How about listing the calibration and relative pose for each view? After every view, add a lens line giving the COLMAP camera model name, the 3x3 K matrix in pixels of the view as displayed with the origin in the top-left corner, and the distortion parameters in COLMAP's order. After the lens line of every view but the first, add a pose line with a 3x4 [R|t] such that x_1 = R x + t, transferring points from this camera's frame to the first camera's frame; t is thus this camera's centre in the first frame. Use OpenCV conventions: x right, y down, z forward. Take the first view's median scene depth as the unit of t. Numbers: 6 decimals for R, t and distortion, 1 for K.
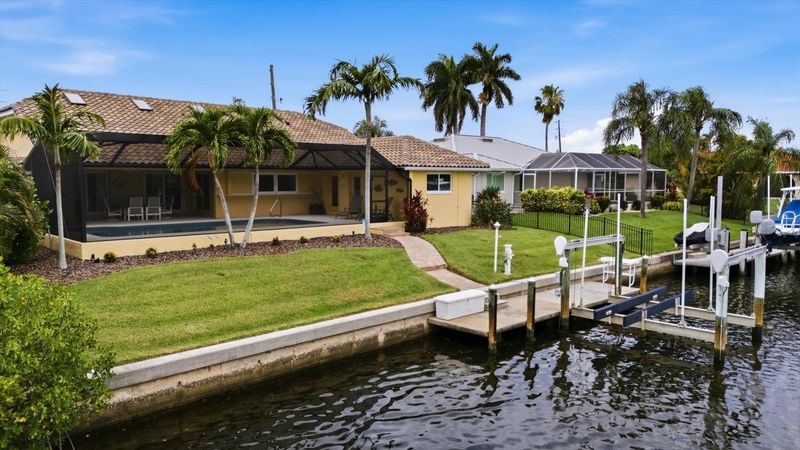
lens RADIAL K [[575.1, 0, 399.1], [0, 575.1, 226.2], [0, 0, 1]] dist [0.006477, 0.001577]
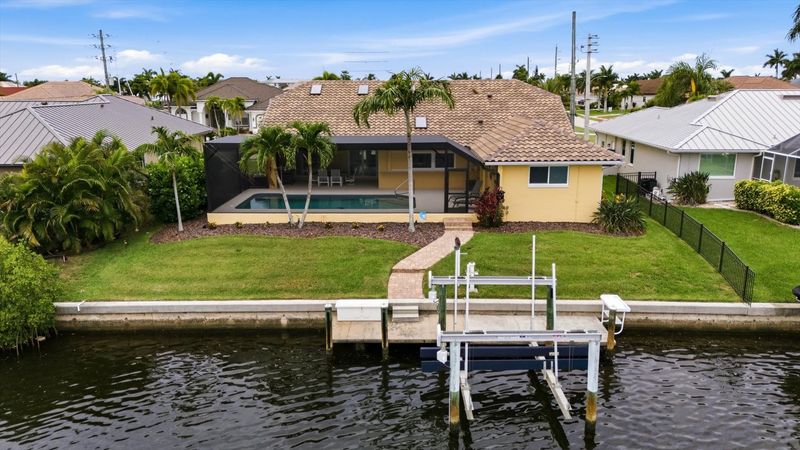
lens RADIAL K [[575.1, 0, 398.4], [0, 575.1, 224.1], [0, 0, 1]] dist [0.006477, 0.001577]
pose [[0.727736, 0.151425, -0.668933, 1.025290], [-0.056236, 0.985213, 0.161842, -0.260479], [0.683548, -0.080160, 0.725490, 0.230421]]
